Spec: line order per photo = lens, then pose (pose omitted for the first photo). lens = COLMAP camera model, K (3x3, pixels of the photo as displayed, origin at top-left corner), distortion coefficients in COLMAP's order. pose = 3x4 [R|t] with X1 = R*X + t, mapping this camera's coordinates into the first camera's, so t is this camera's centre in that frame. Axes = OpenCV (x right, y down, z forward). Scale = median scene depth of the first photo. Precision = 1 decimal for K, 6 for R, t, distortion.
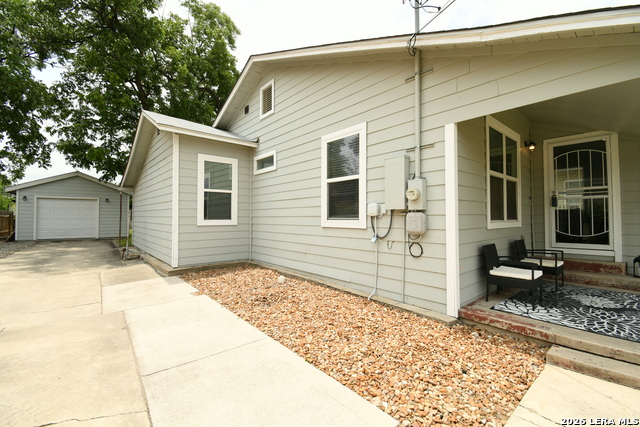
lens RADIAL K [[281.7, 0, 319.3], [0, 281.7, 208.0], [0, 0, 1]] dist [-0.015114, -0.001737]
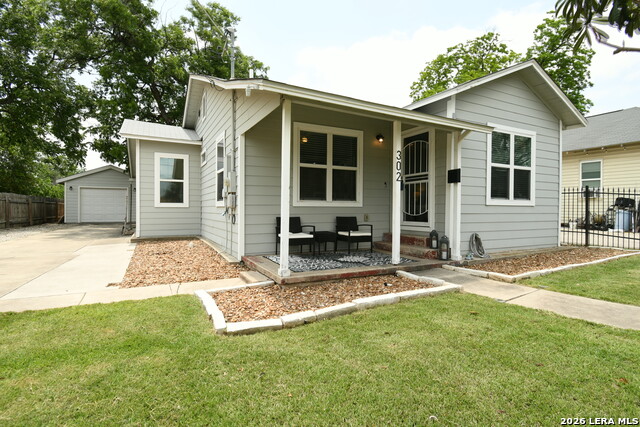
lens RADIAL K [[325.9, 0, 323.3], [0, 325.9, 210.2], [0, 0, 1]] dist [-0.000186, 0.000486]
pose [[0.975872, 0.005078, -0.218284, 0.359981], [0.003274, 0.999277, 0.037887, 0.011131], [0.218318, -0.037687, 0.975150, -0.175400]]
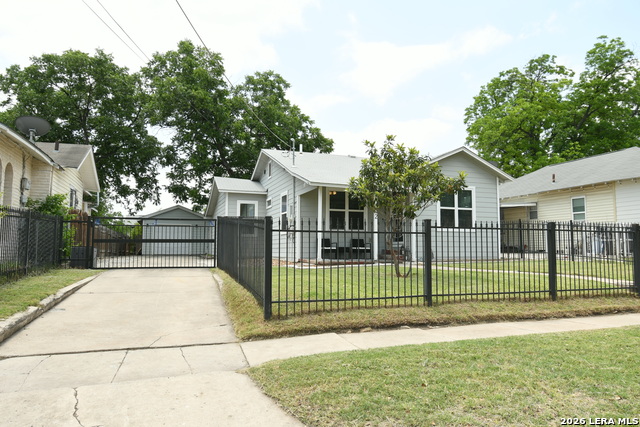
lens RADIAL K [[435.3, 0, 322.2], [0, 435.3, 216.0], [0, 0, 1]] dist [0.004957, 0.000473]
pose [[0.932611, -0.026808, -0.359886, 0.643546], [0.011633, 0.998952, -0.044267, 0.031159], [0.360696, 0.037098, 0.931946, -0.856311]]
